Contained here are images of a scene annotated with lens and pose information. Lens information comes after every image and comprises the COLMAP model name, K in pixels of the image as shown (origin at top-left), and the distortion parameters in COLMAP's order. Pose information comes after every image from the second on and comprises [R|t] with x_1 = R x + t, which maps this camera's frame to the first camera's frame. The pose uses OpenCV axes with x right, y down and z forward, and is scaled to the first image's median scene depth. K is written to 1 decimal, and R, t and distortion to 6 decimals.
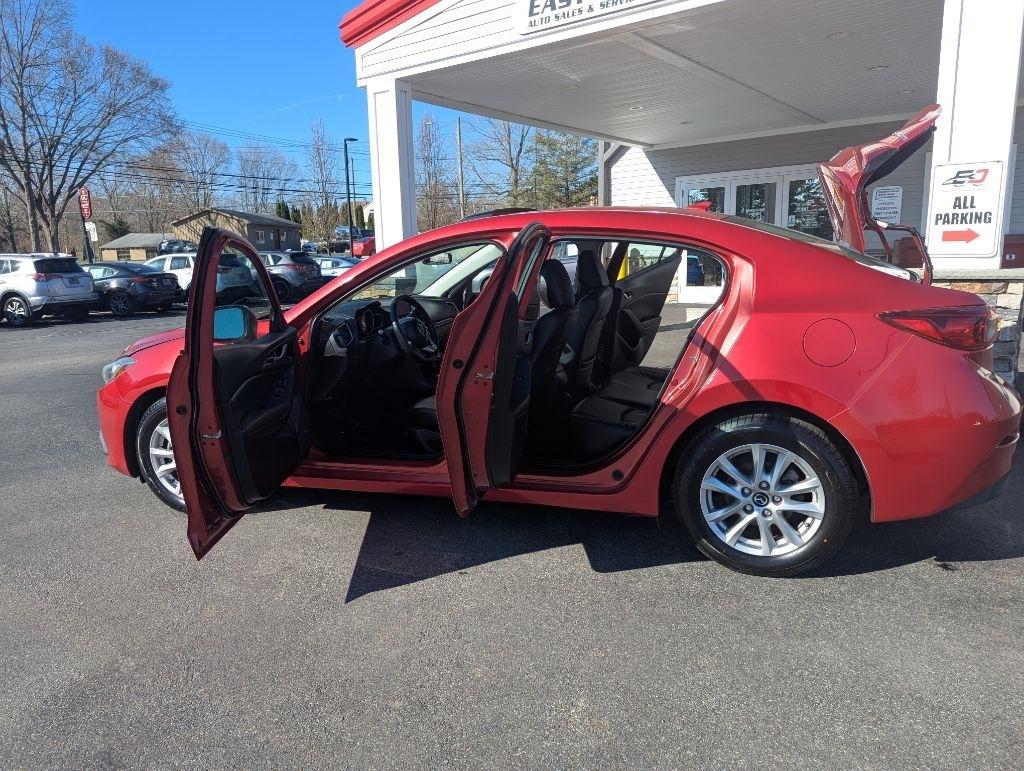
lens RADIAL K [[720.7, 0, 519.9], [0, 720.7, 386.9], [0, 0, 1]] dist [0.055011, -0.047800]
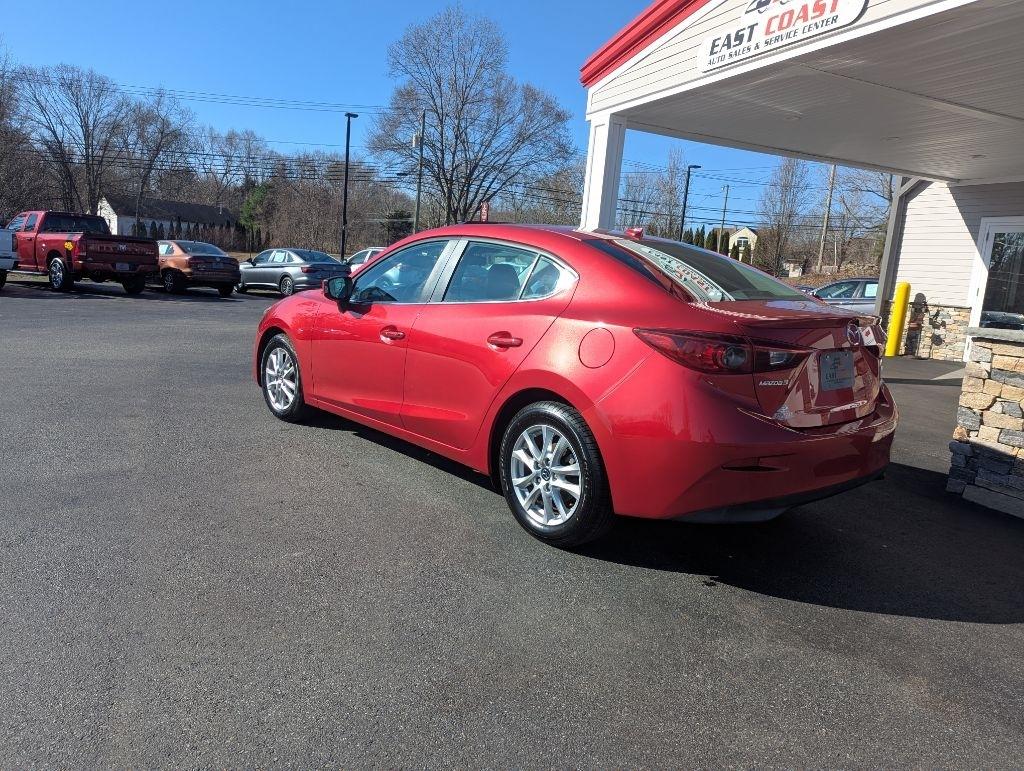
lens RADIAL K [[717.3, 0, 506.2], [0, 717.3, 376.2], [0, 0, 1]] dist [0.053923, -0.041995]
pose [[0.865705, 0.166143, -0.472176, 0.111117], [-0.187648, 0.982235, 0.001575, 0.001323], [0.464050, 0.087239, 0.881503, -0.009229]]
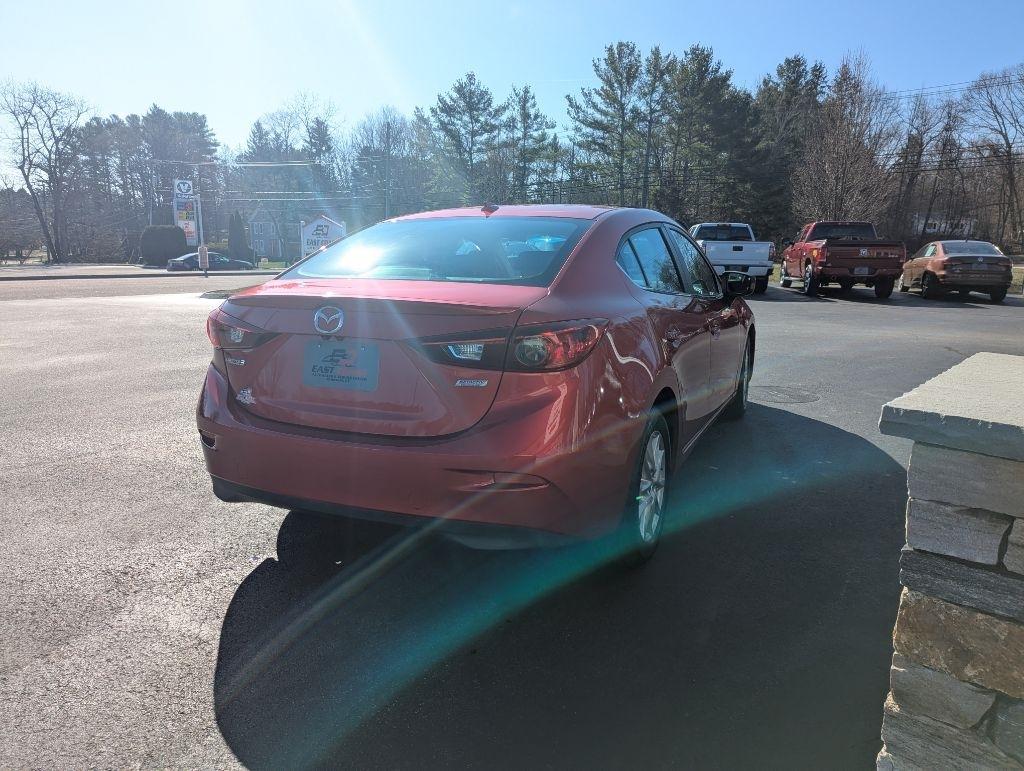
lens RADIAL K [[720.7, 0, 503.3], [0, 720.7, 386.9], [0, 0, 1]] dist [0.055011, -0.047800]
pose [[-0.104966, 0.232613, -0.966888, 0.216143], [-0.190815, 0.949483, 0.249141, -0.045470], [0.975998, 0.210648, -0.055277, 0.195800]]
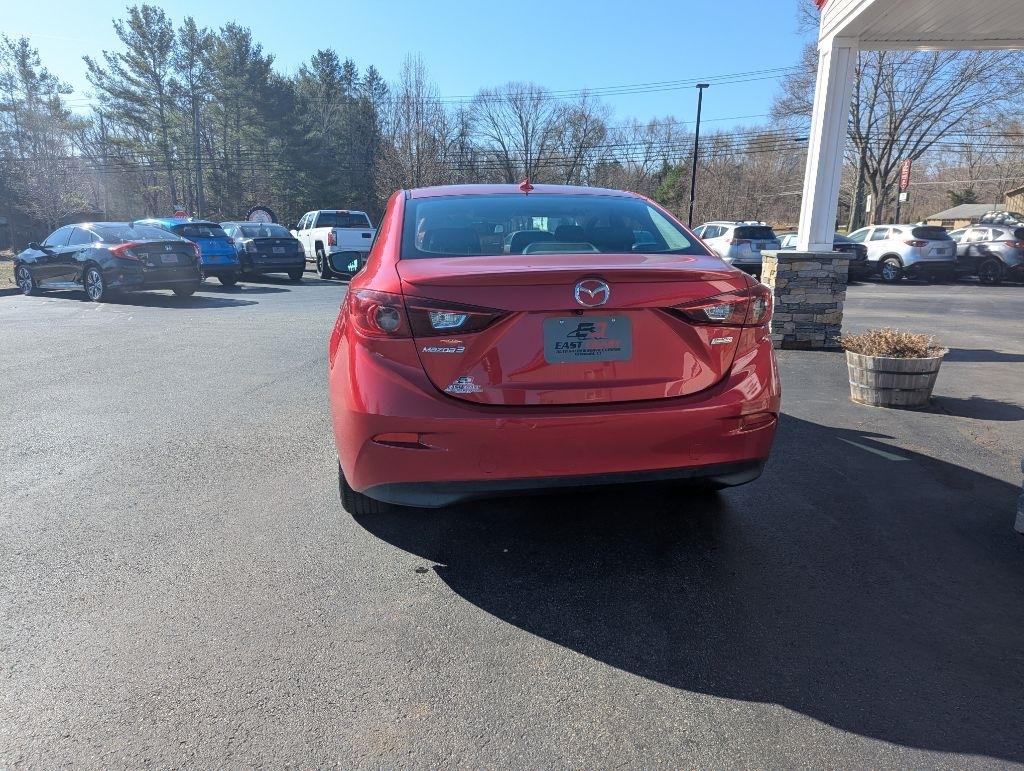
lens RADIAL K [[720.7, 0, 524.9], [0, 720.7, 387.8], [0, 0, 1]] dist [0.055011, -0.047800]
pose [[0.496551, 0.221139, -0.839365, 0.200032], [-0.187895, 0.971459, 0.144785, -0.020821], [0.847427, 0.085820, 0.523930, 0.087370]]
